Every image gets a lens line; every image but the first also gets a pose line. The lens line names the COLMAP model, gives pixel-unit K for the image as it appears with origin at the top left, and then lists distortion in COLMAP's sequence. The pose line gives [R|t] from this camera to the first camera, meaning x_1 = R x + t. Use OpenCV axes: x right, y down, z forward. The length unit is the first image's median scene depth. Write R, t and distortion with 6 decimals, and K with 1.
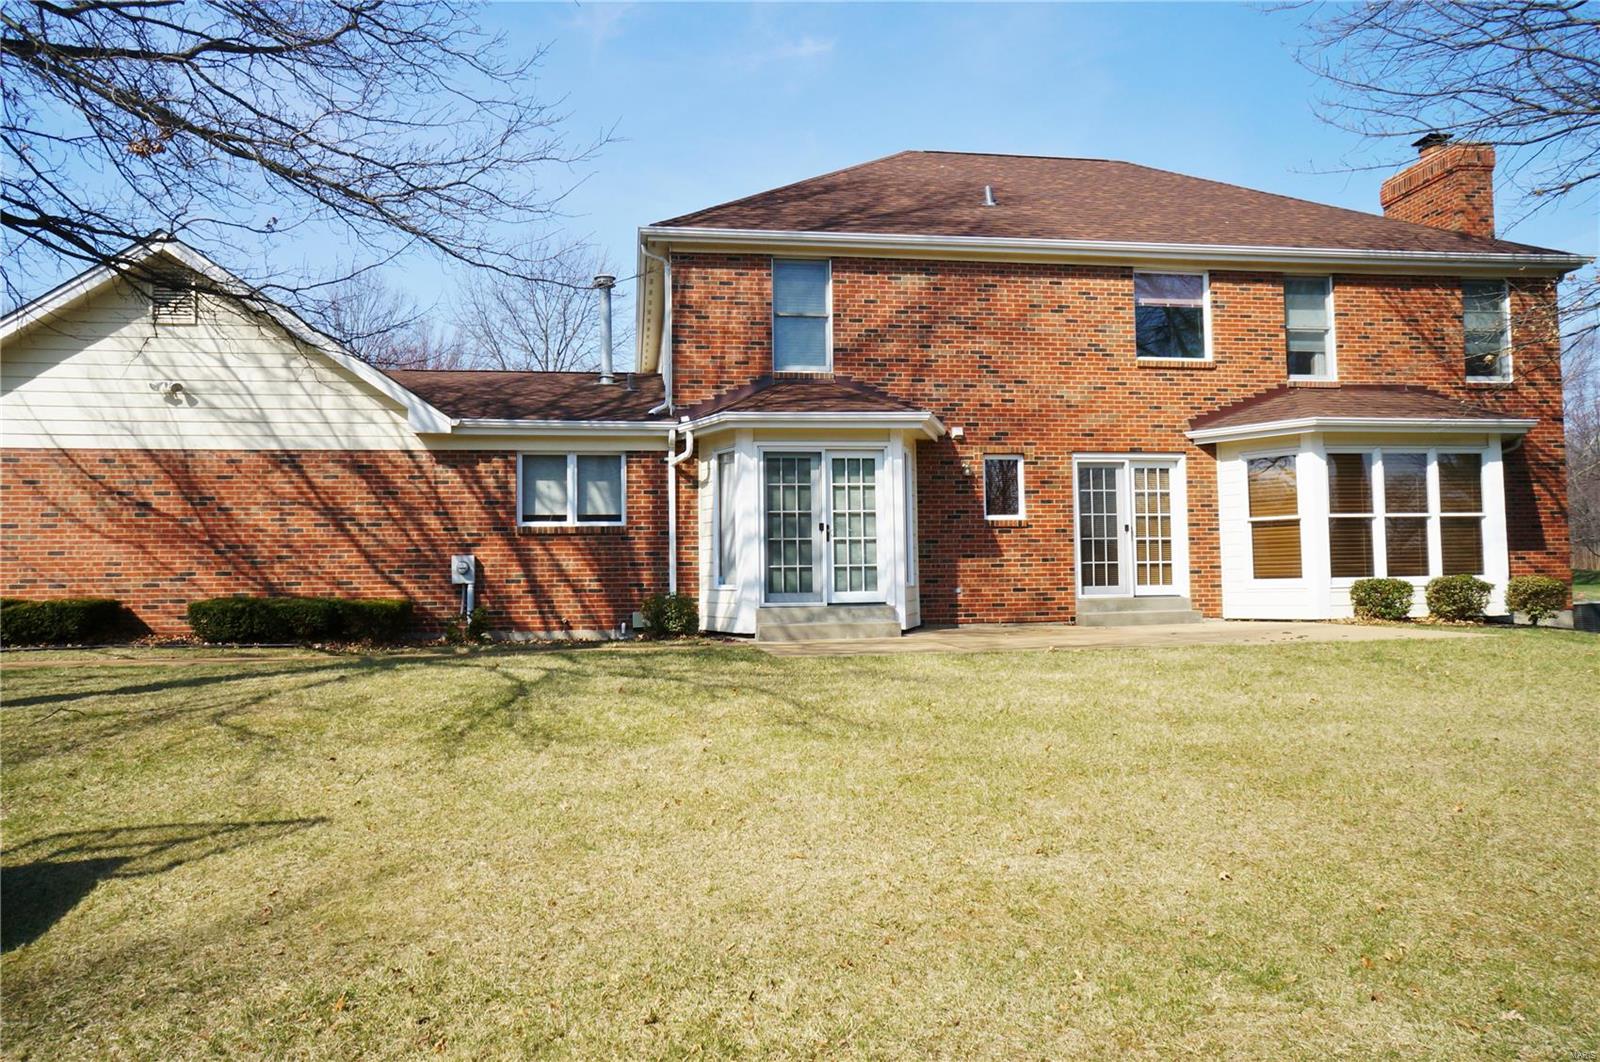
lens RADIAL K [[1092.0, 0, 802.3], [0, 1092.0, 524.7], [0, 0, 1]] dist [-0.063981, 0.097264]
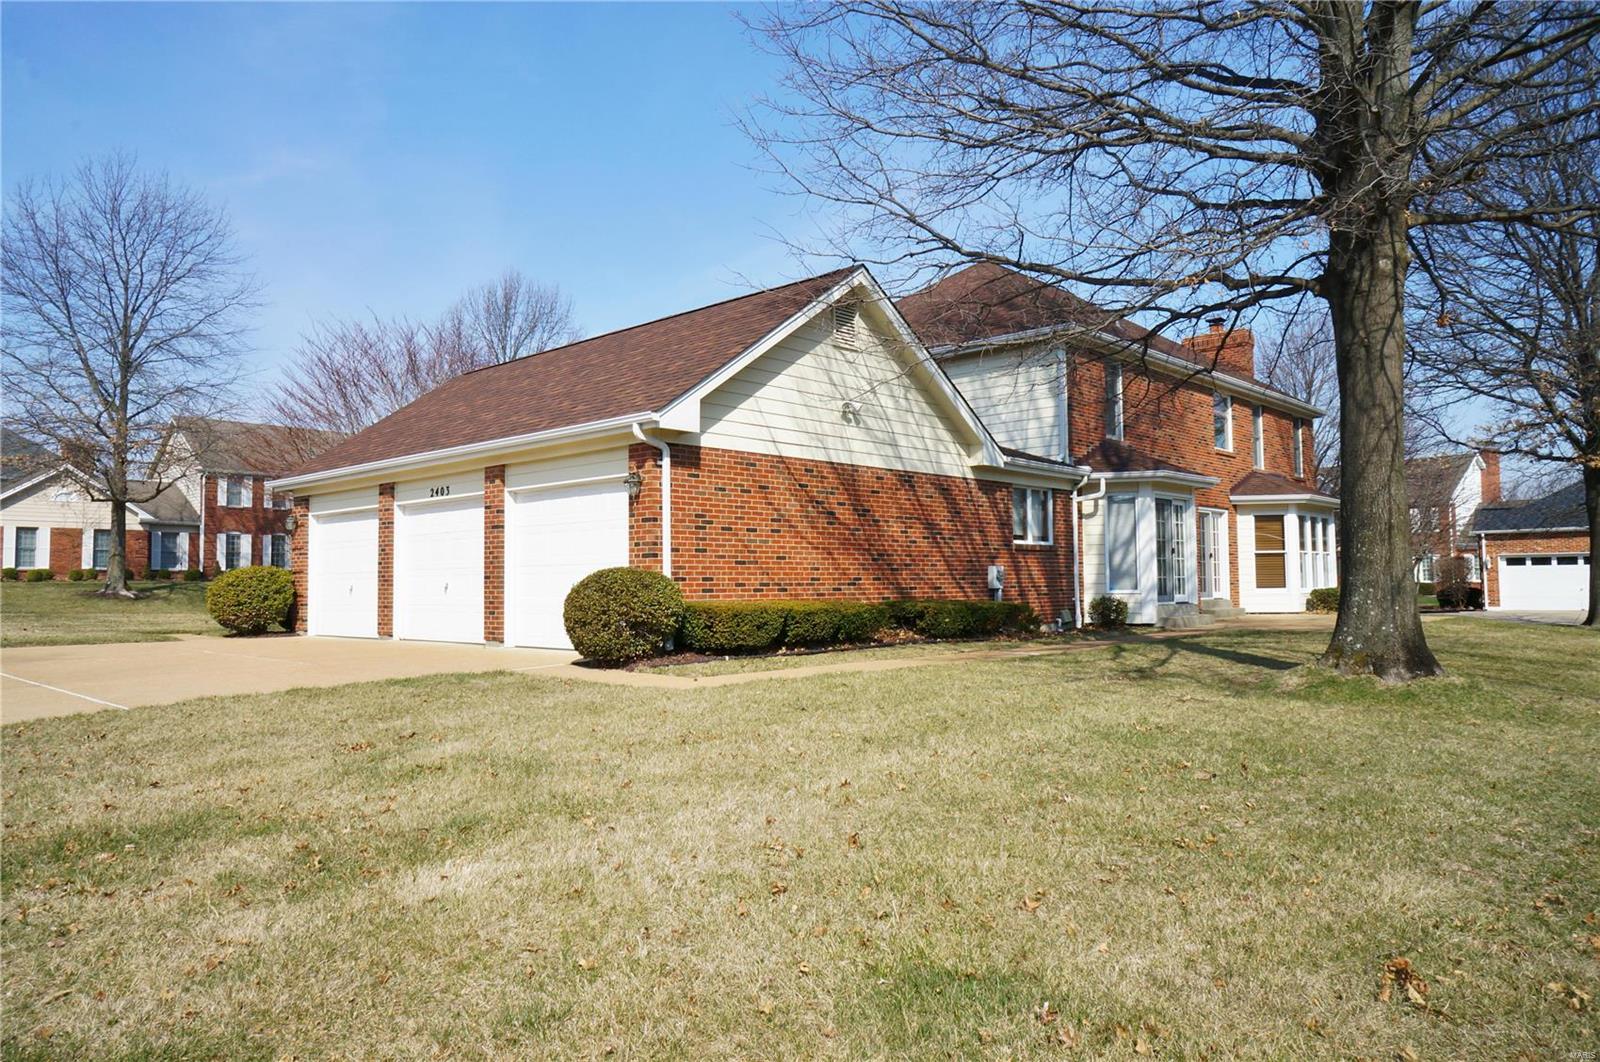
lens RADIAL K [[1092.0, 0, 799.4], [0, 1092.0, 535.2], [0, 0, 1]] dist [-0.063981, 0.097264]
pose [[0.773820, 0.037867, 0.632272, -1.293668], [-0.048352, 0.998830, -0.000643, 0.005008], [-0.631557, -0.030074, 0.774746, 0.174173]]
